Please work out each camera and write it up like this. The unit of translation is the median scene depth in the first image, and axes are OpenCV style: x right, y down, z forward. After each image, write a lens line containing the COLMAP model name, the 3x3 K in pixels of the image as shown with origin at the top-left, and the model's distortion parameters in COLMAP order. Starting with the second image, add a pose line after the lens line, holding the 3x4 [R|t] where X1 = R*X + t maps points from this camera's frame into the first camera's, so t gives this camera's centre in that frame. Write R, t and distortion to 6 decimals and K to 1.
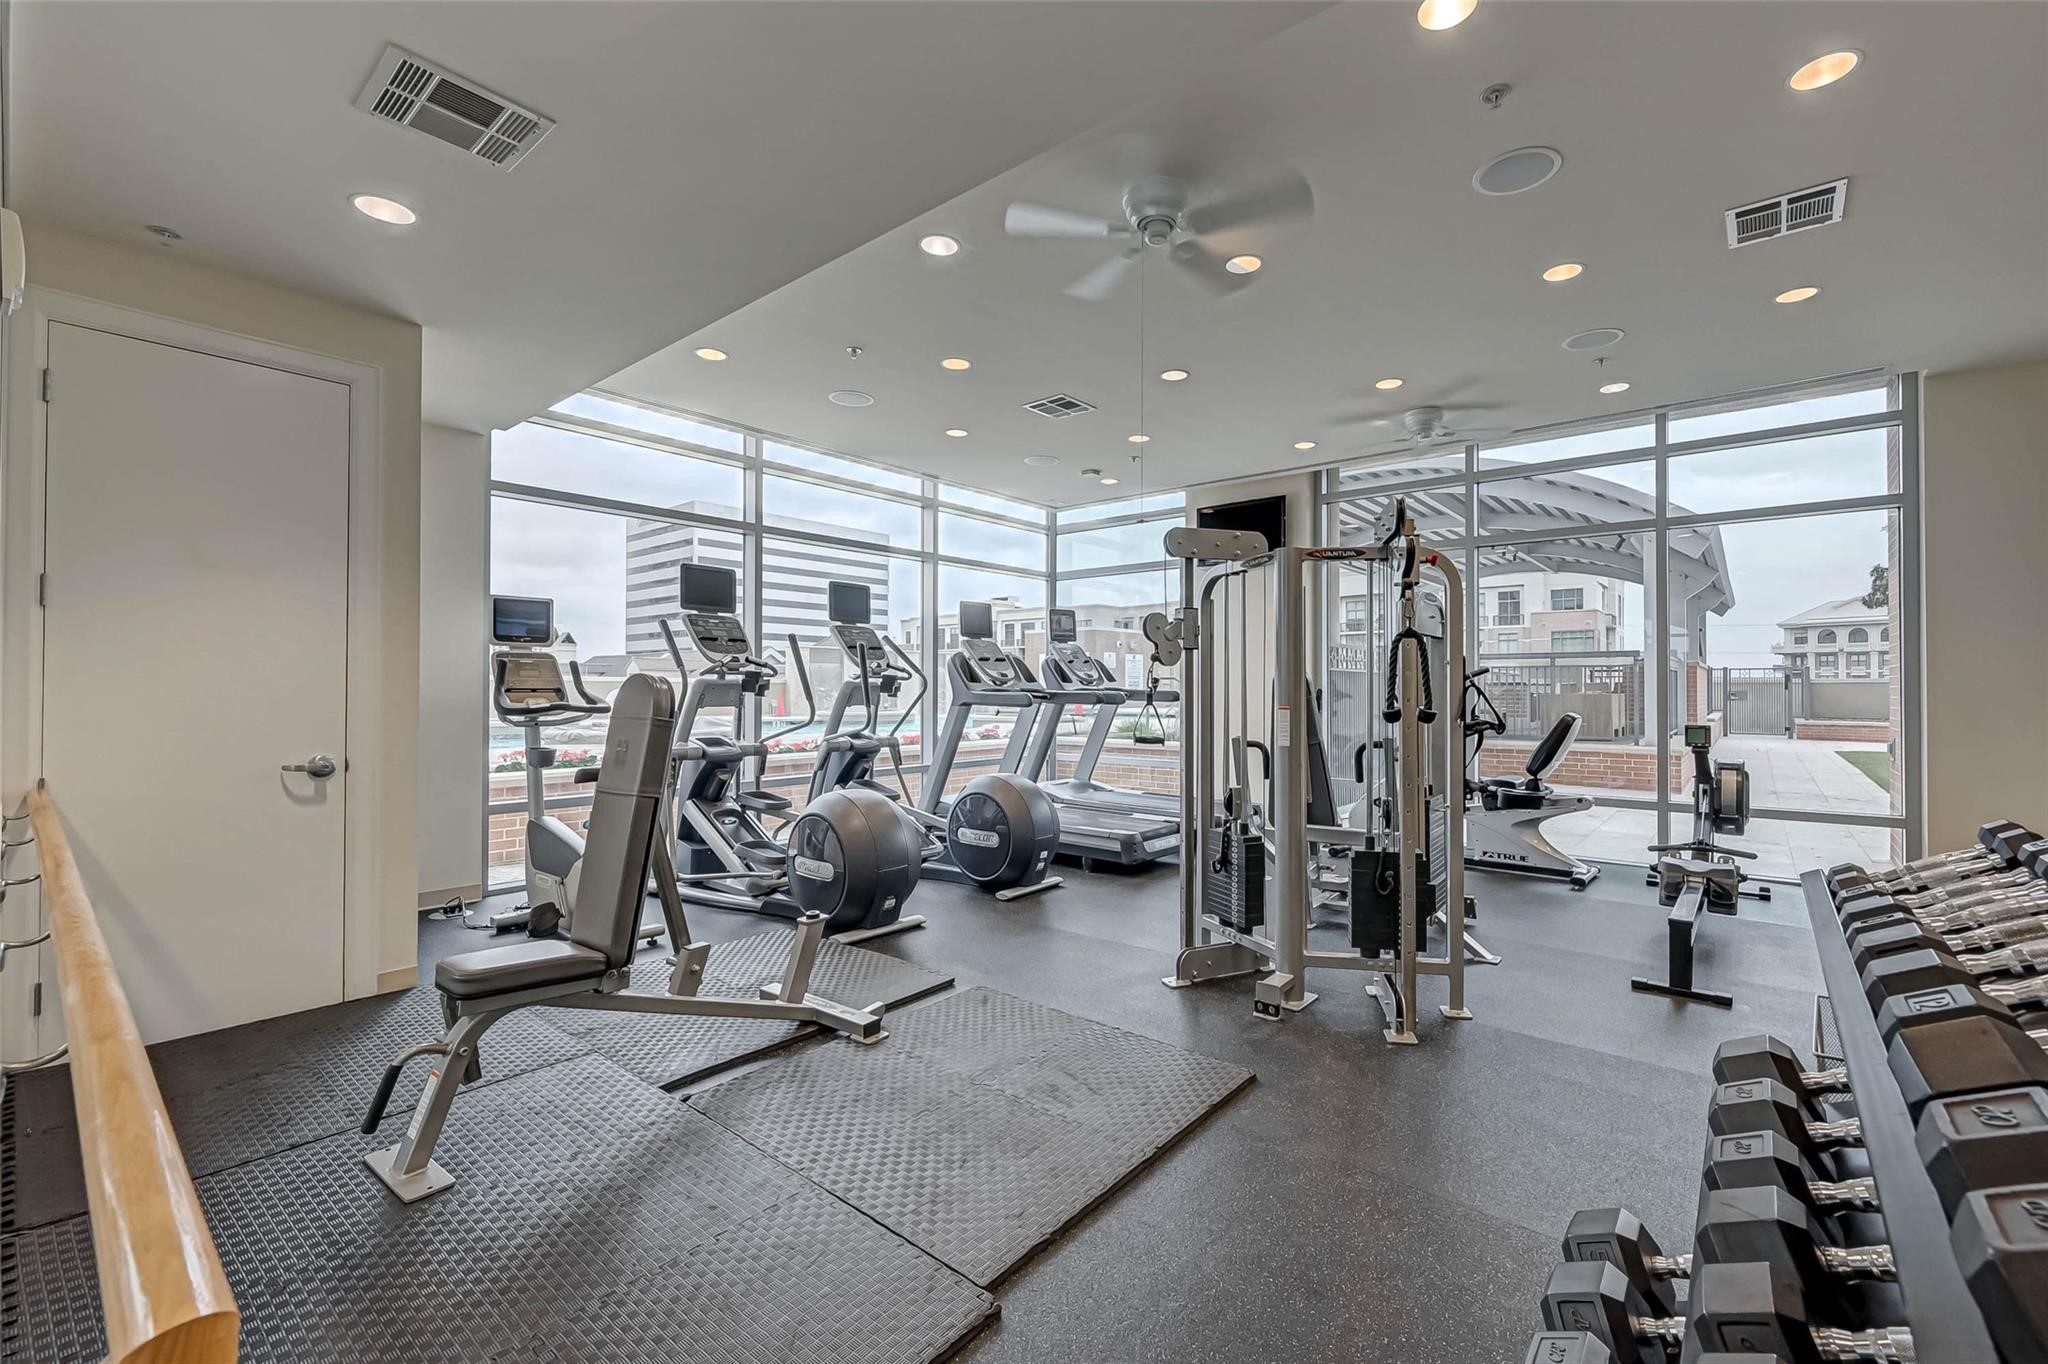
lens RADIAL K [[828.0, 0, 1036.8], [0, 828.0, 688.5], [0, 0, 1]] dist [0.000350, 0.000287]
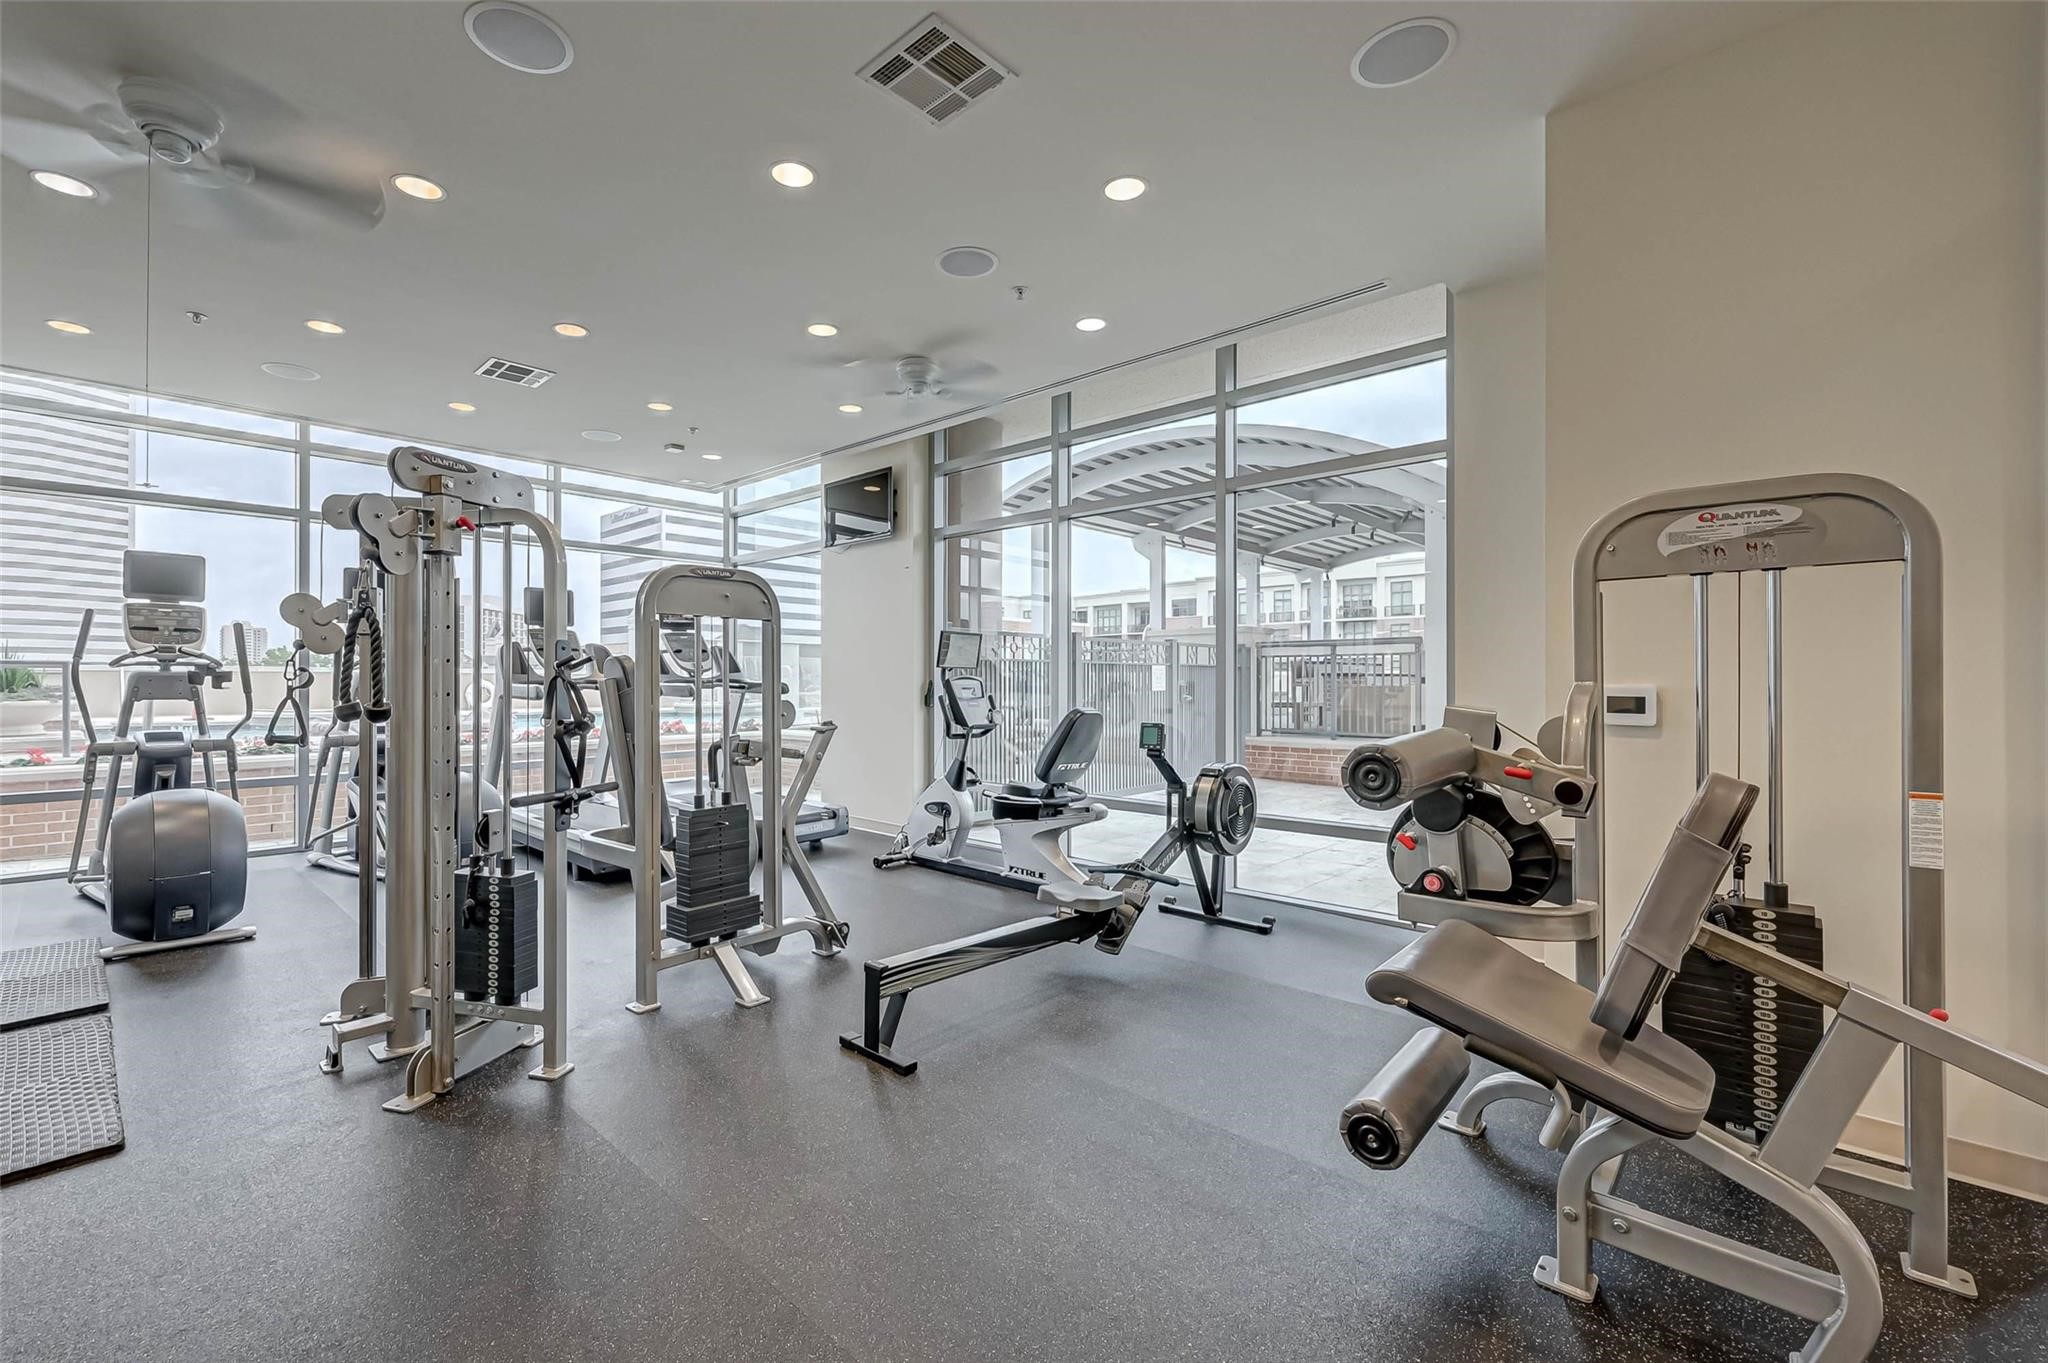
lens RADIAL K [[828.0, 0, 1016.6], [0, 828.0, 683.9], [0, 0, 1]] dist [0.000350, 0.000287]
pose [[0.994824, -0.001030, -0.101607, 0.678523], [0.001423, 0.999992, 0.003796, 0.001548], [0.101602, -0.003921, 0.994817, 0.143828]]
